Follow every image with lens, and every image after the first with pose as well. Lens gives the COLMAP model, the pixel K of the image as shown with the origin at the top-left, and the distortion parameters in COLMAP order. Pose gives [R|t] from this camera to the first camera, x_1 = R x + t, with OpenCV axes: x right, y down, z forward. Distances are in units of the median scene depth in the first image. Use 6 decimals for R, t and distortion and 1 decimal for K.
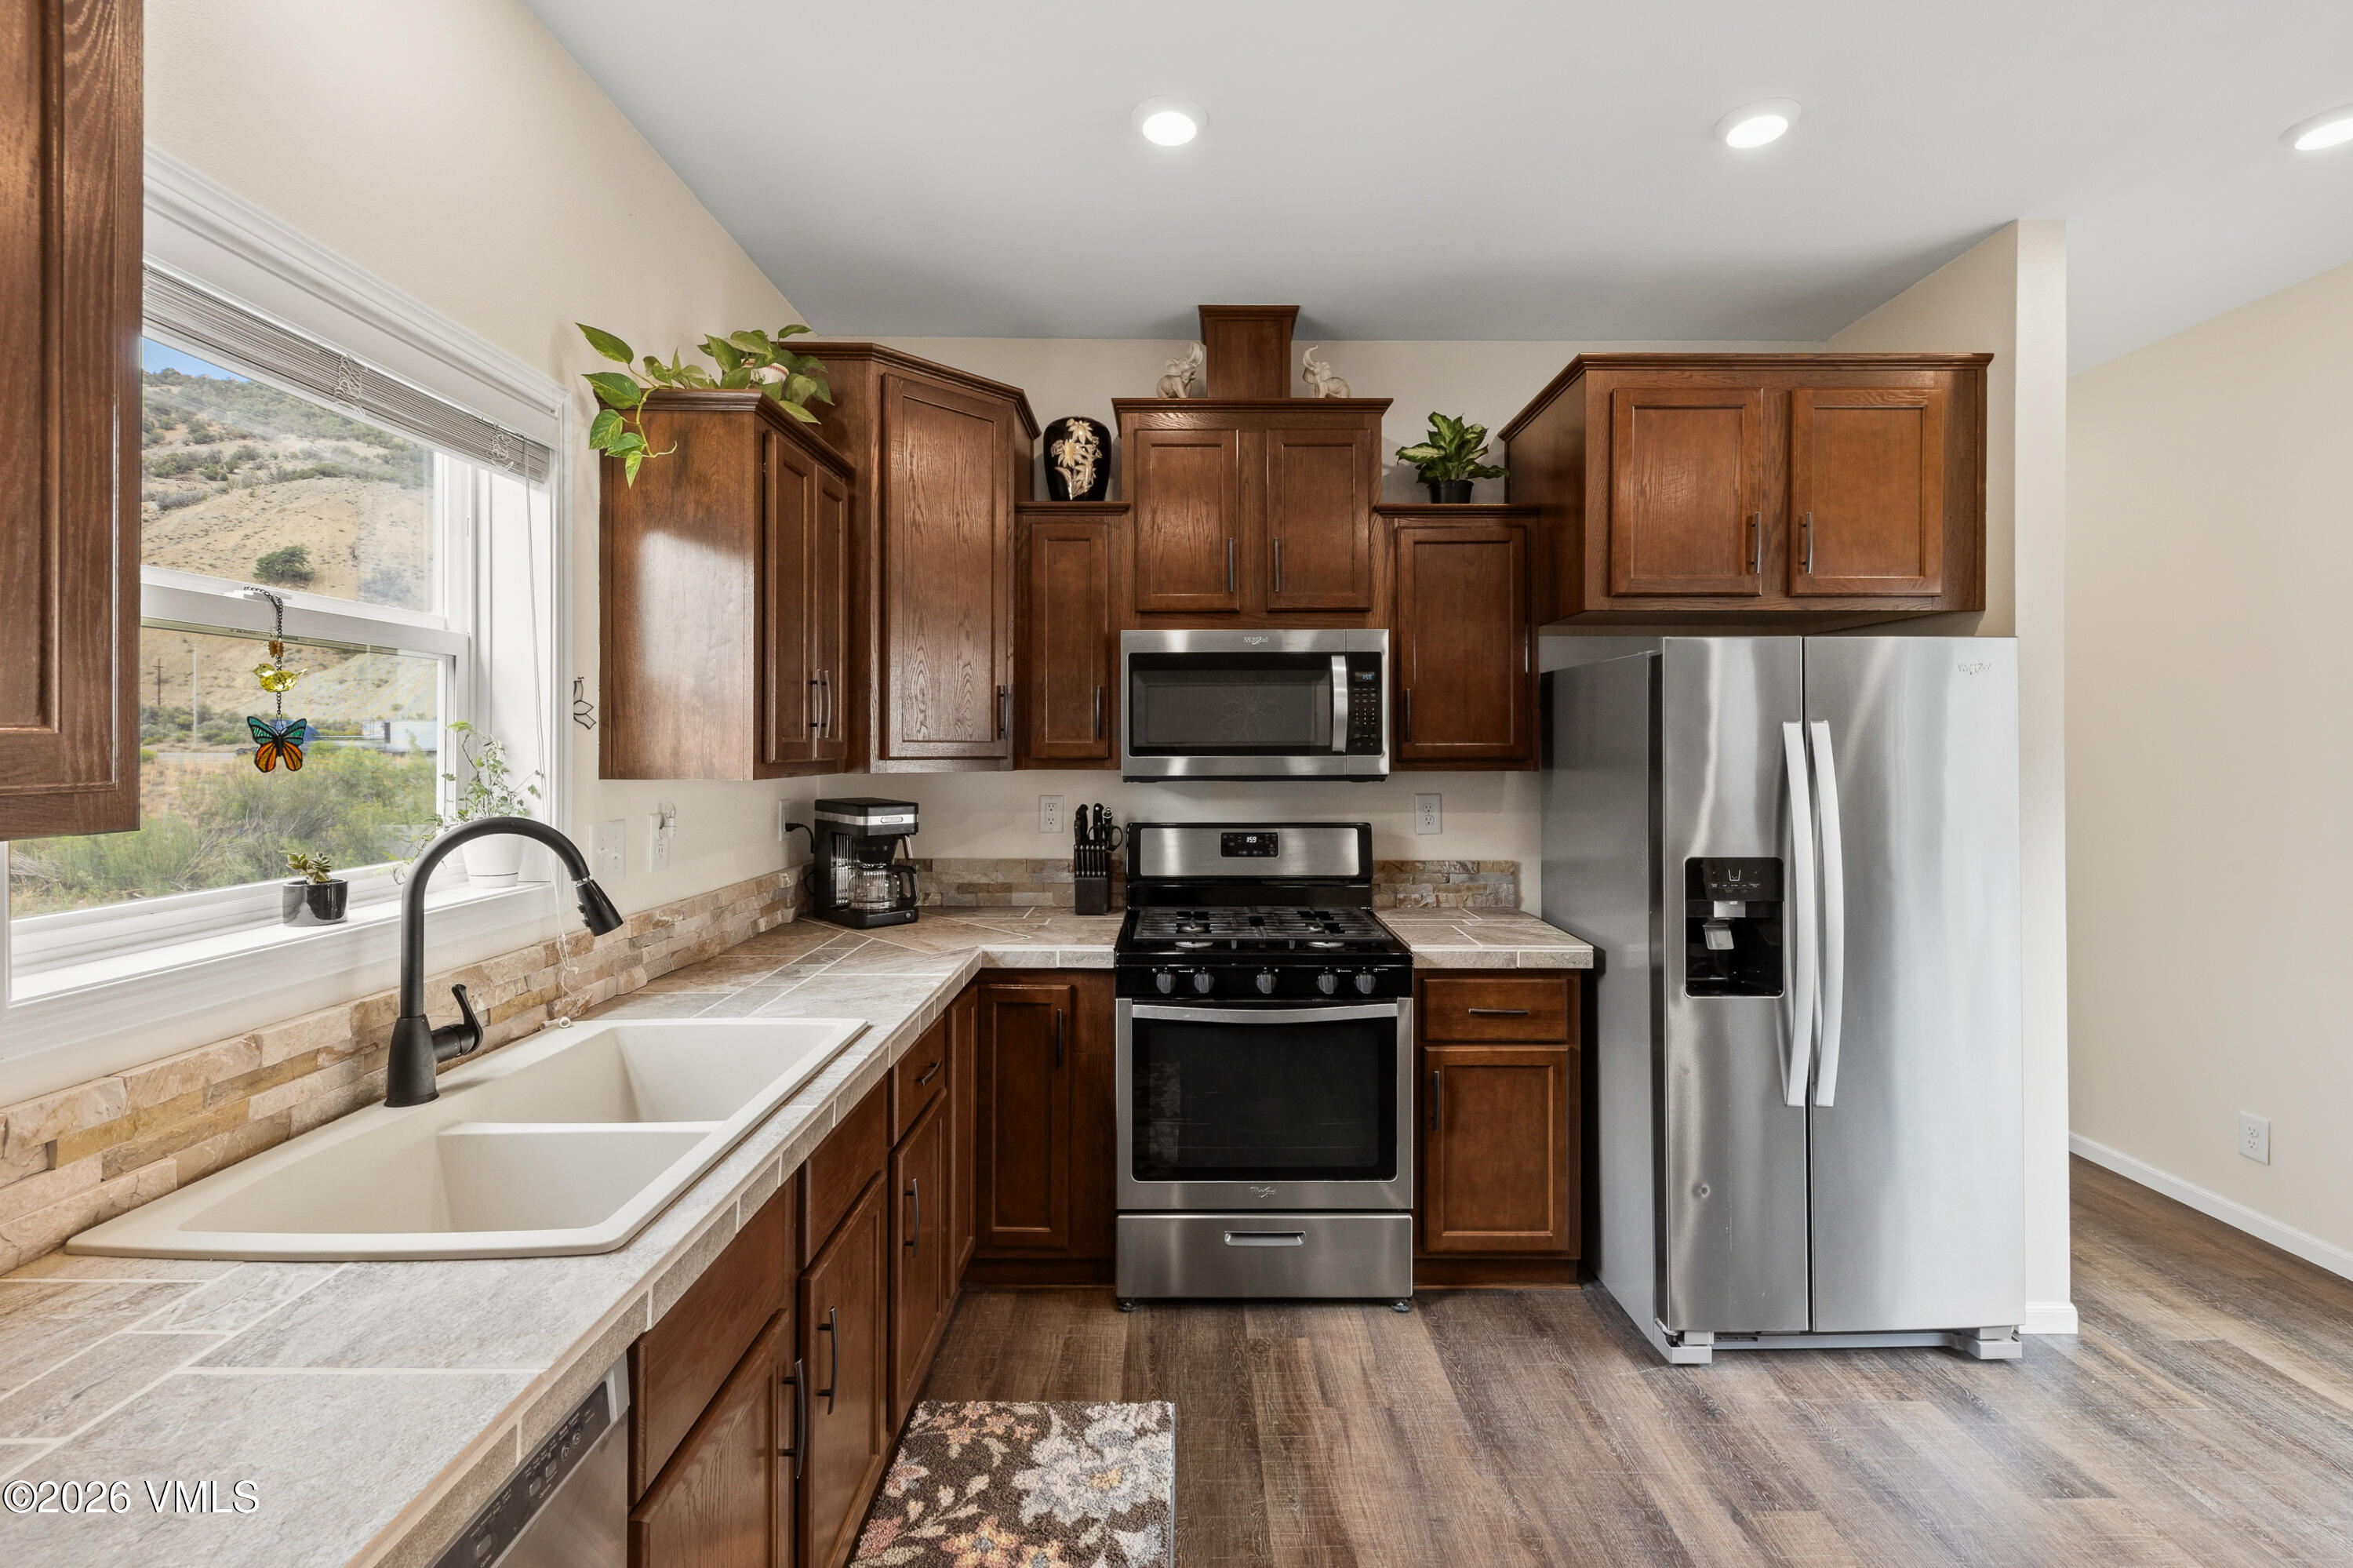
lens RADIAL K [[1016.7, 0, 1199.7], [0, 1016.7, 743.6], [0, 0, 1]] dist [0.006861, -0.001522]
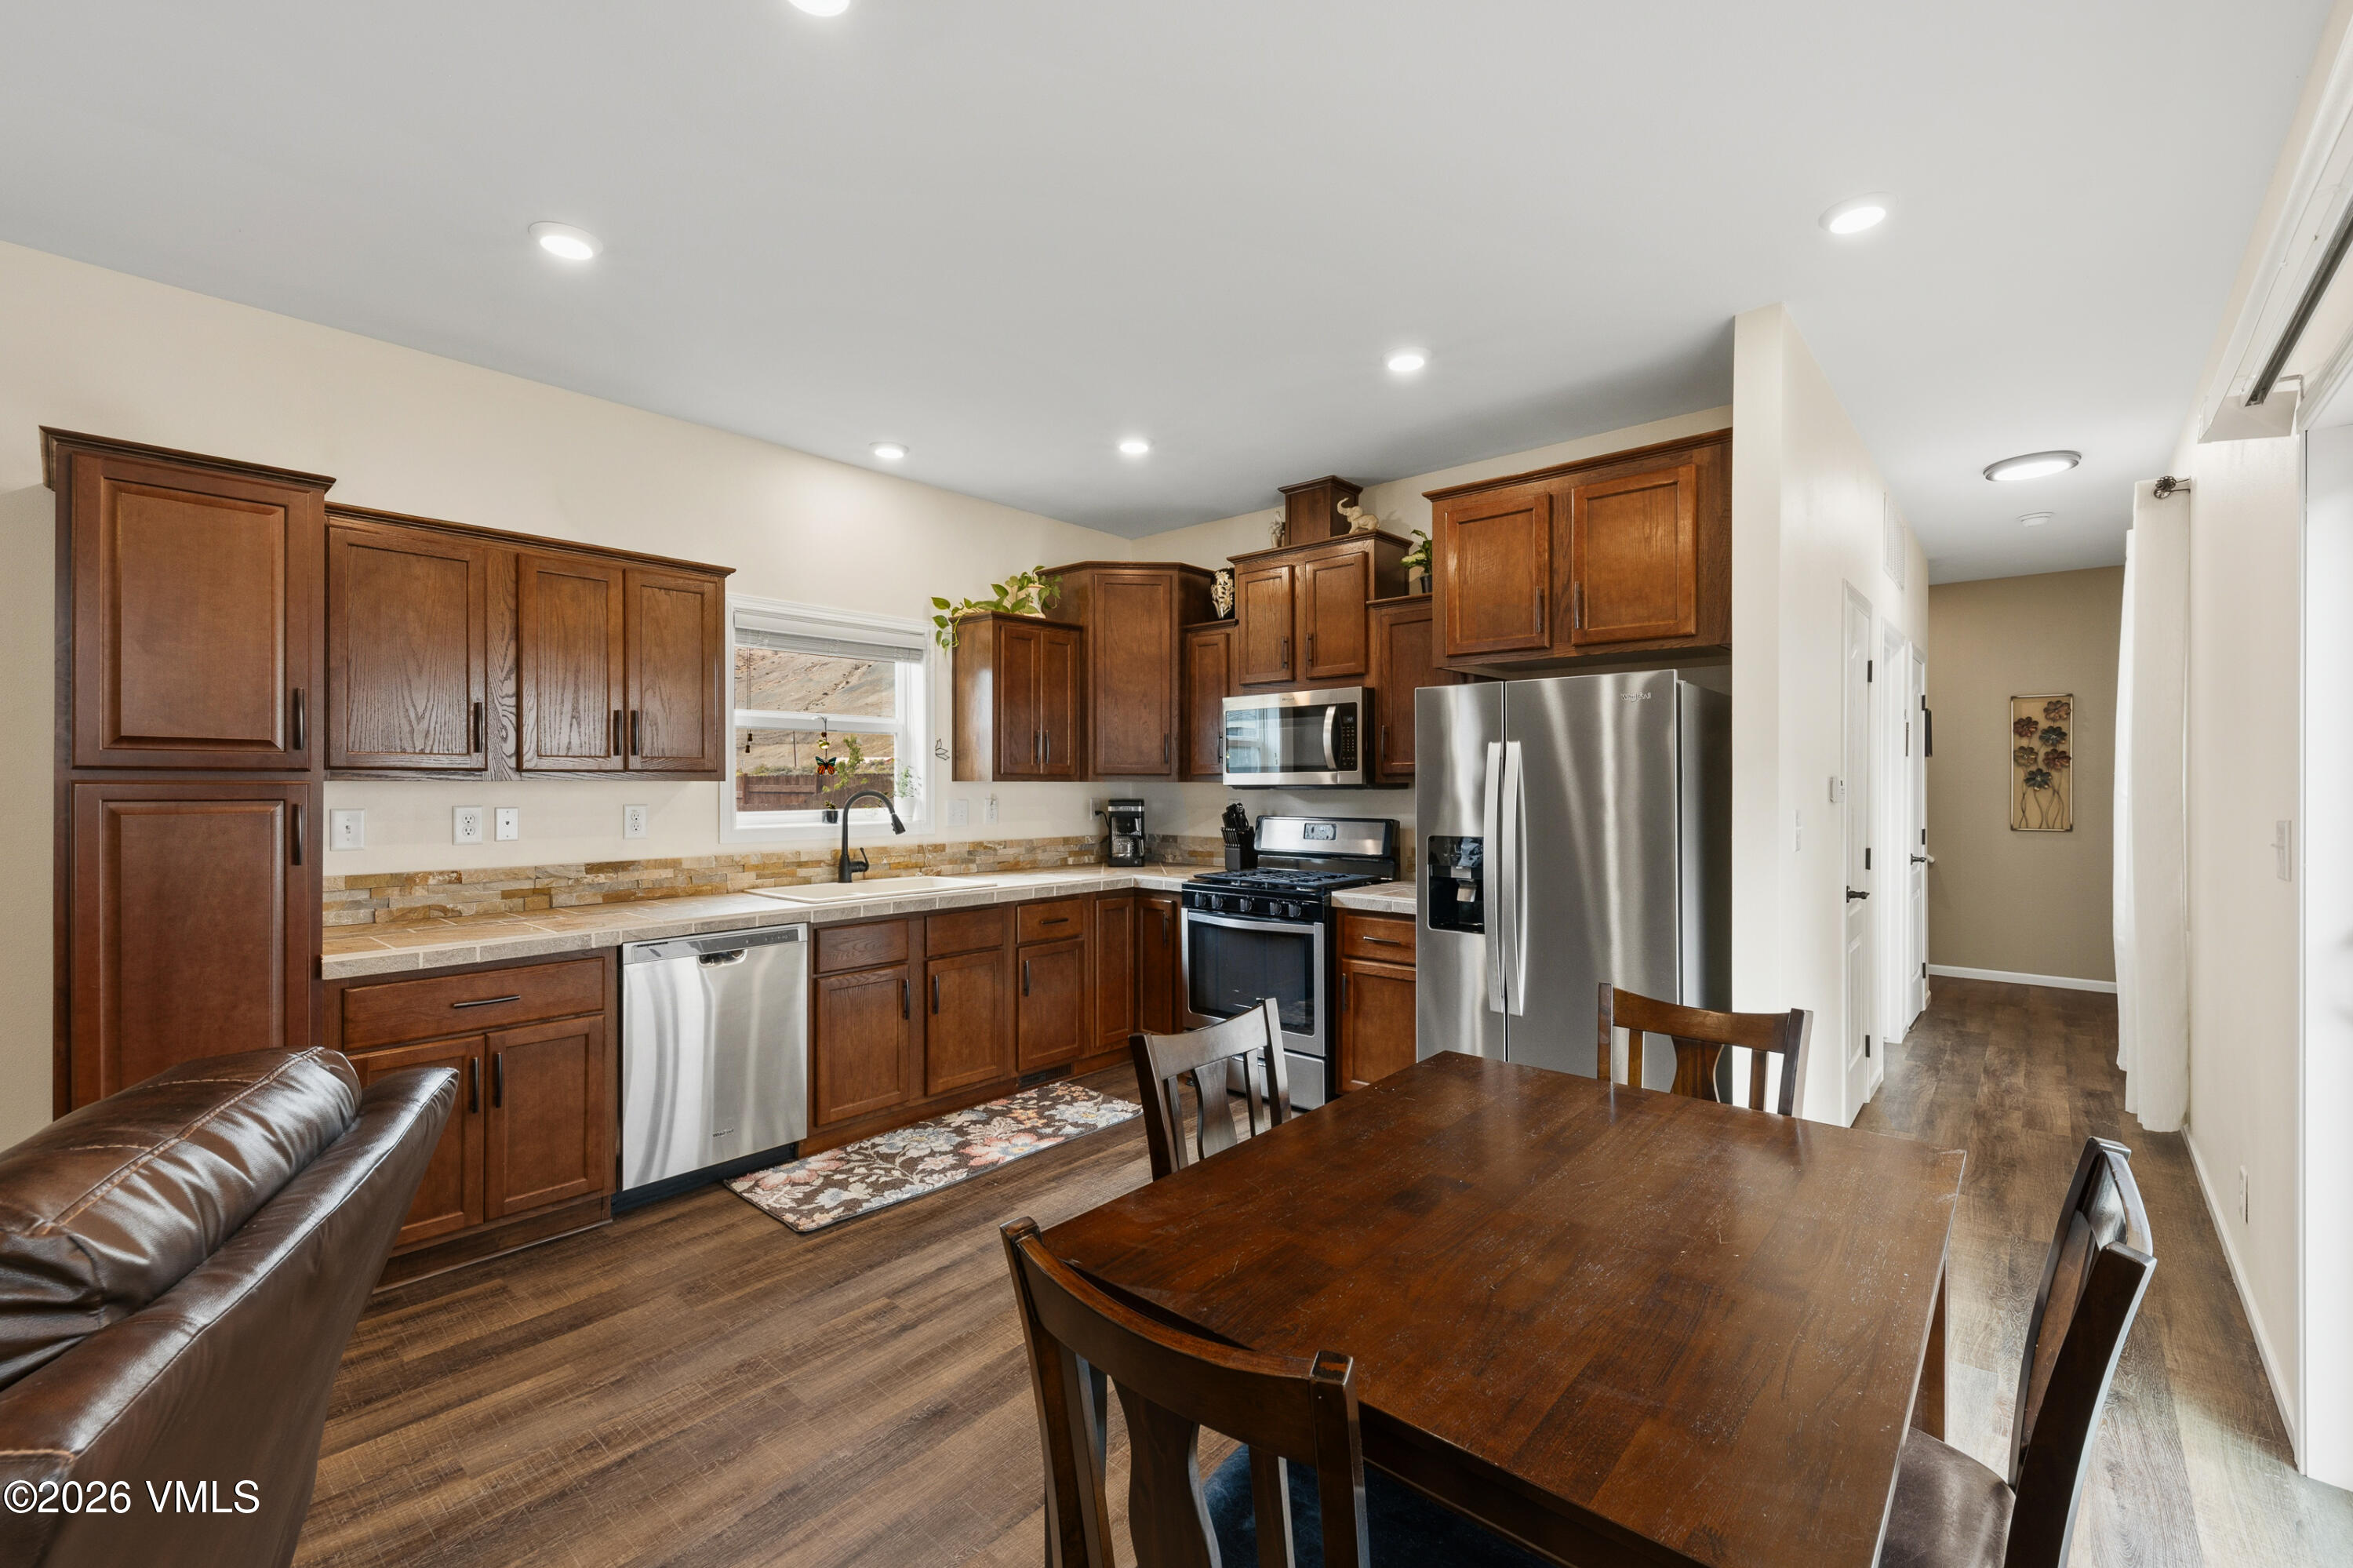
lens RADIAL K [[990.2, 0, 1190.4], [0, 990.2, 787.8], [0, 0, 1]] dist [0.011622, -0.006653]
pose [[0.750761, 0.002543, -0.660570, 1.065046], [0.002593, 0.999974, 0.006797, 0.028033], [0.660569, -0.006816, 0.750734, -0.289434]]
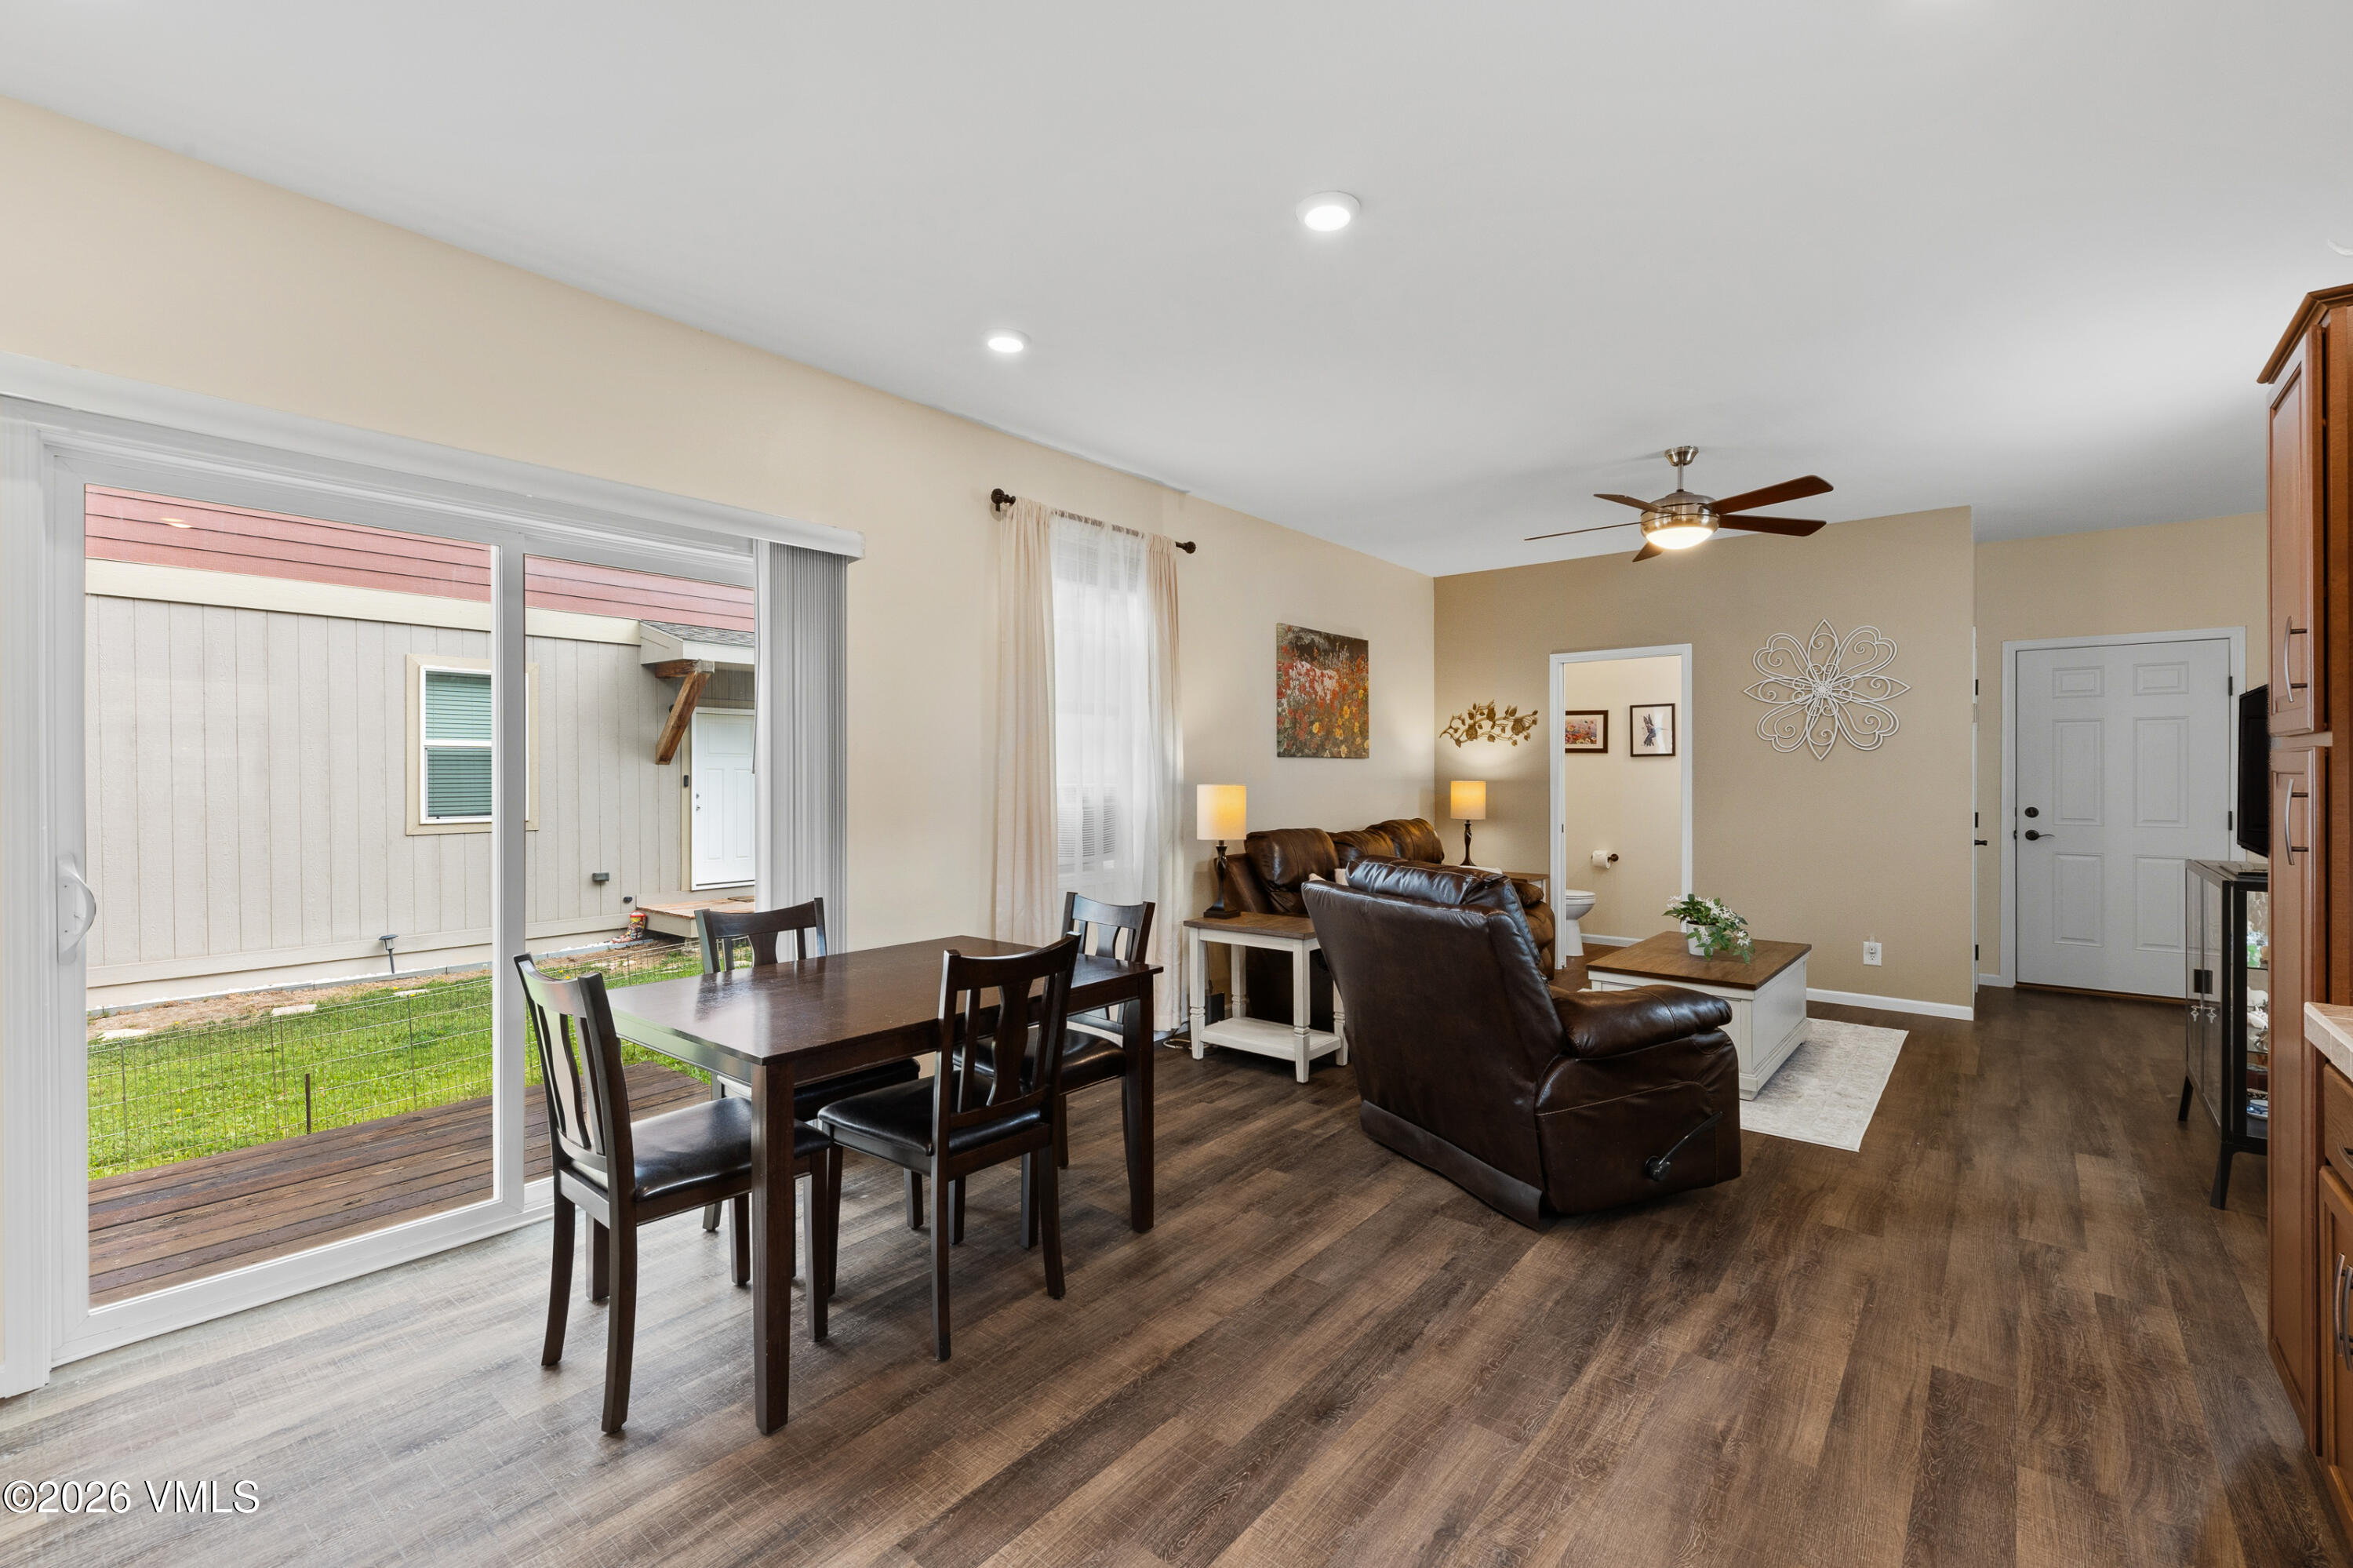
lens RADIAL K [[1016.7, 0, 1195.1], [0, 1016.7, 776.2], [0, 0, 1]] dist [0.006861, -0.001522]
pose [[-0.767403, -0.001106, 0.641164, -0.075204], [-0.000917, 0.999999, 0.000627, 0.045483], [-0.641164, -0.000107, -0.767403, 0.874505]]
